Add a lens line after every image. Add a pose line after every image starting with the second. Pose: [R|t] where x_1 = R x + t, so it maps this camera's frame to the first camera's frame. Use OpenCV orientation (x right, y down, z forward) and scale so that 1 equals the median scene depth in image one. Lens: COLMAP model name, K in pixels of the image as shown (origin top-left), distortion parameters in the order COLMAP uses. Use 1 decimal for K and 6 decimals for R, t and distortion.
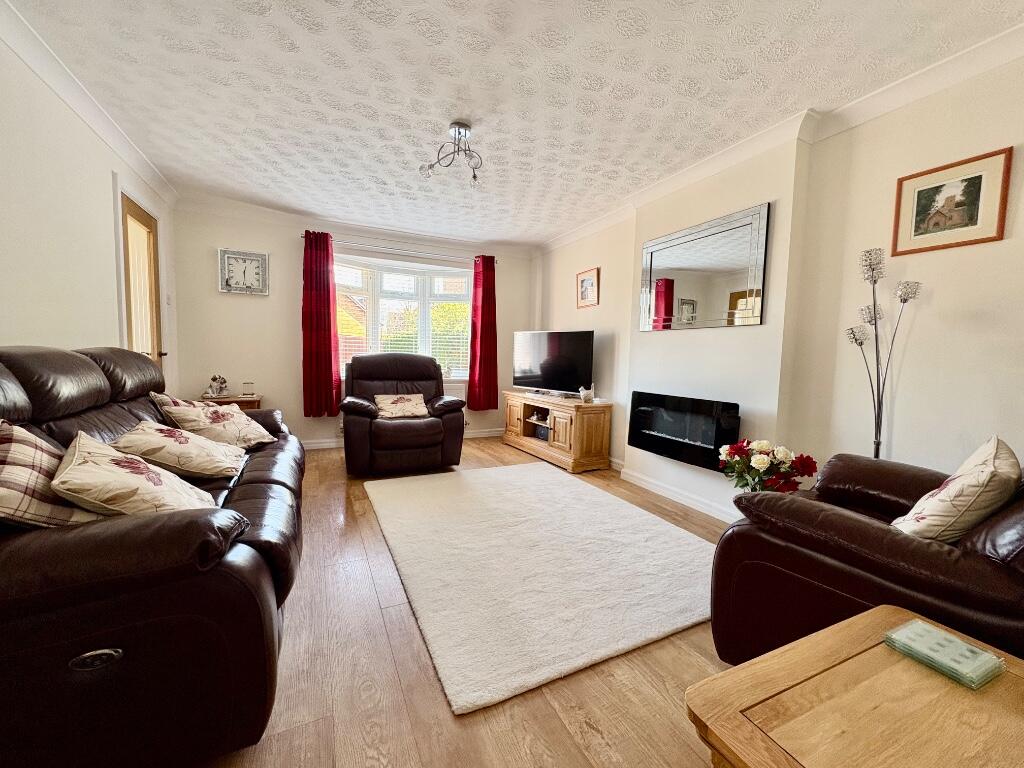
lens RADIAL K [[409.4, 0, 511.6], [0, 409.4, 386.5], [0, 0, 1]] dist [-0.002002, -0.000229]
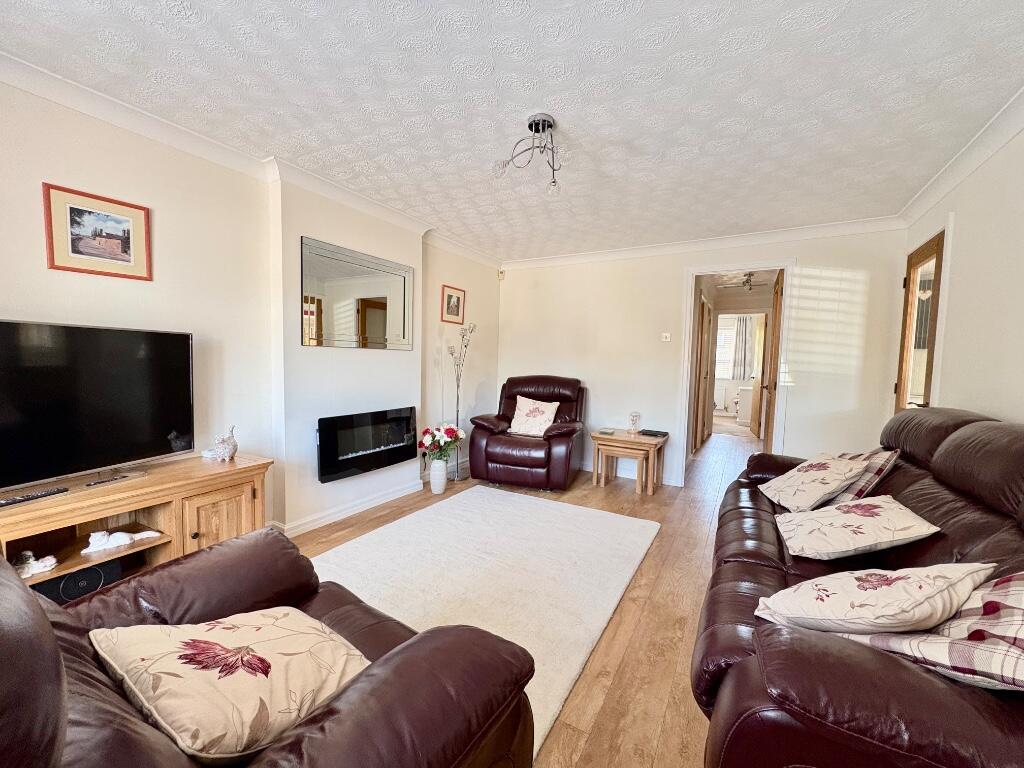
lens RADIAL K [[409.4, 0, 511.6], [0, 409.4, 386.5], [0, 0, 1]] dist [-0.002002, -0.000229]
pose [[-0.558995, -0.094126, 0.823811, -0.701496], [0.024138, 0.991268, 0.129637, -0.177933], [-0.828819, 0.092352, -0.551842, 1.324873]]
